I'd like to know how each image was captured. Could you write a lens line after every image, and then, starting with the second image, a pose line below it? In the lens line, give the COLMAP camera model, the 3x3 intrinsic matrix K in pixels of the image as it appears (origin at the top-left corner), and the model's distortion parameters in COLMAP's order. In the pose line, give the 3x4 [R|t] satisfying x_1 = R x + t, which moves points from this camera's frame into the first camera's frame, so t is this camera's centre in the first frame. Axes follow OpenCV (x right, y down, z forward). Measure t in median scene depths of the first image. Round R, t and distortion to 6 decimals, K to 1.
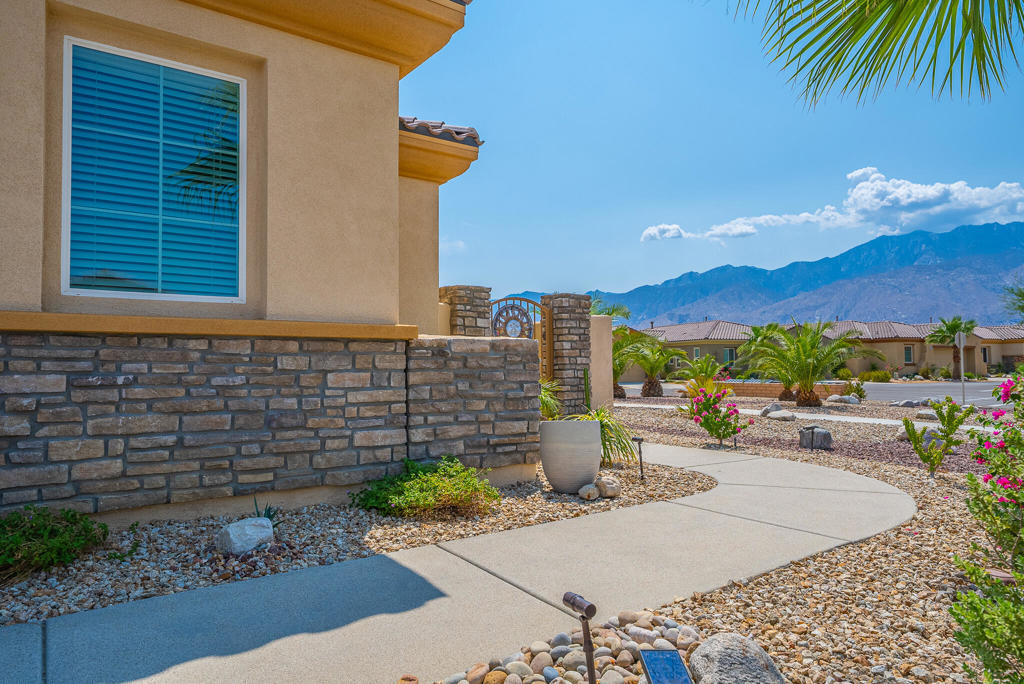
lens RADIAL K [[649.4, 0, 509.9], [0, 649.4, 339.5], [0, 0, 1]] dist [0.017752, -0.001185]
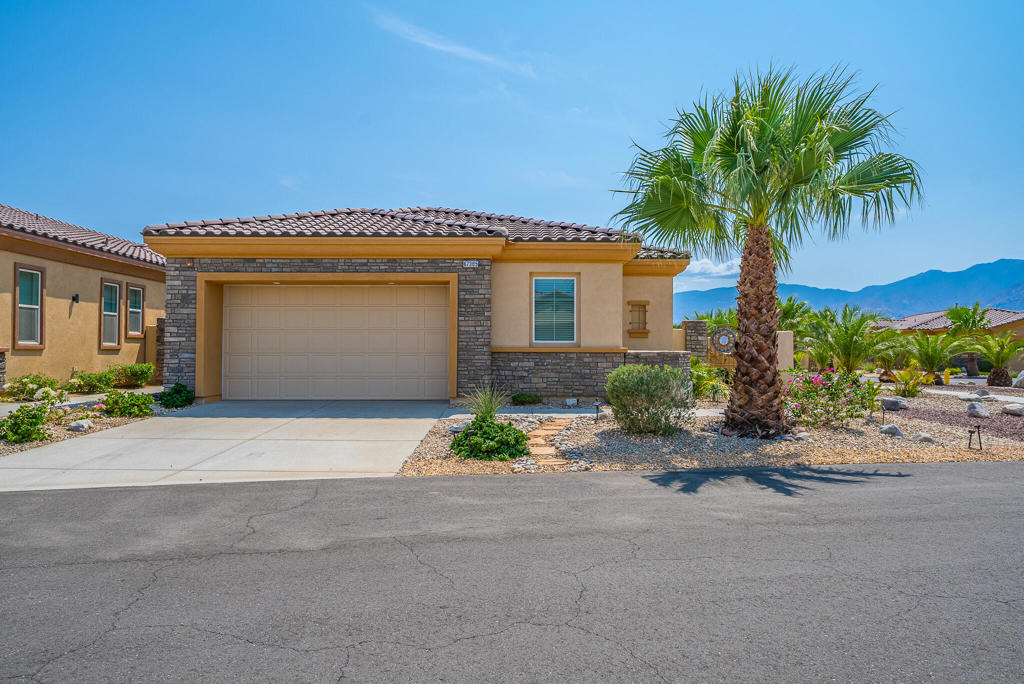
lens RADIAL K [[649.4, 0, 507.3], [0, 649.4, 340.9], [0, 0, 1]] dist [0.017752, -0.001185]
pose [[0.797063, 0.002162, -0.603892, 0.709580], [0.017169, 0.999508, 0.026238, -0.081895], [0.603652, -0.031282, 0.796634, -1.009859]]
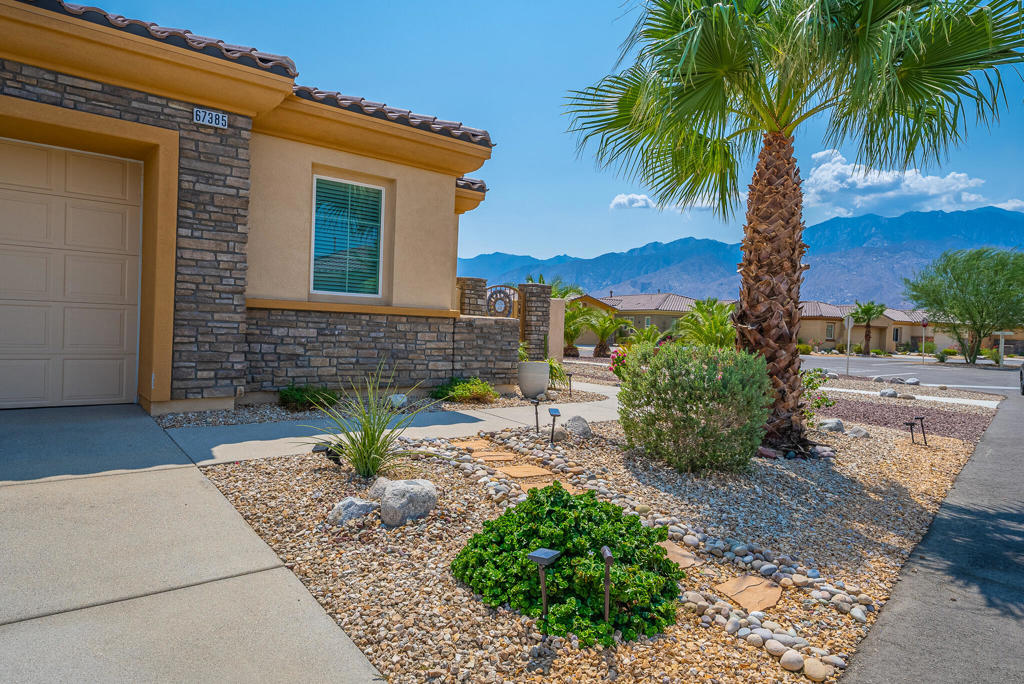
lens RADIAL K [[649.4, 0, 510.4], [0, 649.4, 344.3], [0, 0, 1]] dist [0.017752, -0.001185]
pose [[0.997442, 0.045992, 0.054723, -0.051664], [-0.049808, 0.996264, 0.070554, -0.037332], [-0.051273, -0.073100, 0.996006, -0.553004]]
